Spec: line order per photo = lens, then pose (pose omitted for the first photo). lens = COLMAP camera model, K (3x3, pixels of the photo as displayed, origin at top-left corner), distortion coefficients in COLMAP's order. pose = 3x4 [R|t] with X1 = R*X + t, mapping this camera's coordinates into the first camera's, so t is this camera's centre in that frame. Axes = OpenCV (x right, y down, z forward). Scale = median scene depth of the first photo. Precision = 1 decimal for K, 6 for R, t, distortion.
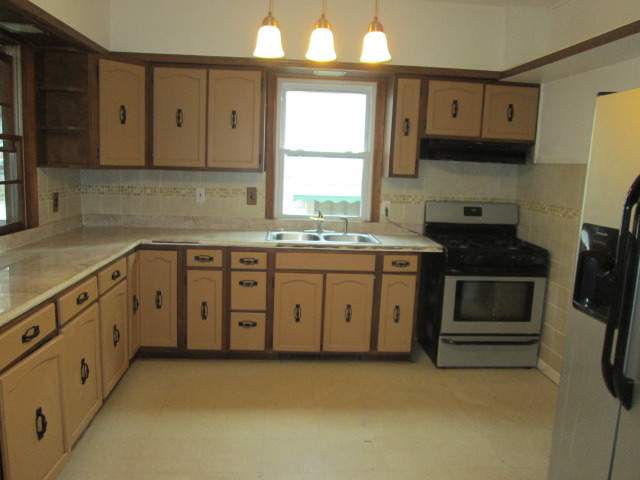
lens RADIAL K [[529.9, 0, 320.0], [0, 529.9, 240.0], [0, 0, 1]] dist [-0.043981, 0.004036]
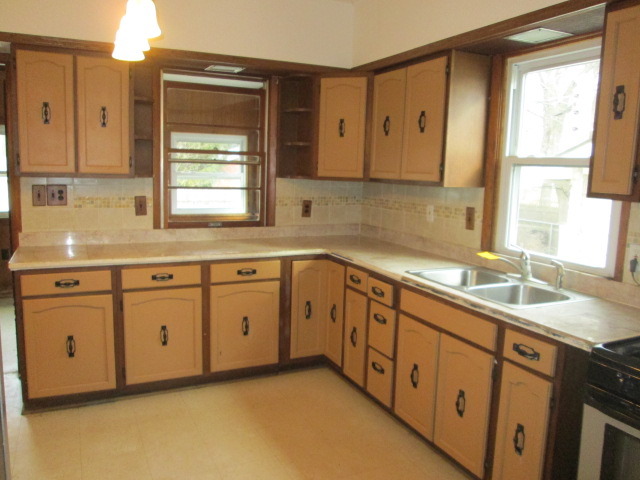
lens RADIAL K [[529.9, 0, 320.0], [0, 529.9, 240.0], [0, 0, 1]] dist [-0.043981, 0.004036]
pose [[0.363273, 0.104659, -0.925786, 0.570723], [-0.147223, 0.987635, 0.053881, -0.068765], [0.919977, 0.116724, 0.374189, 0.577816]]
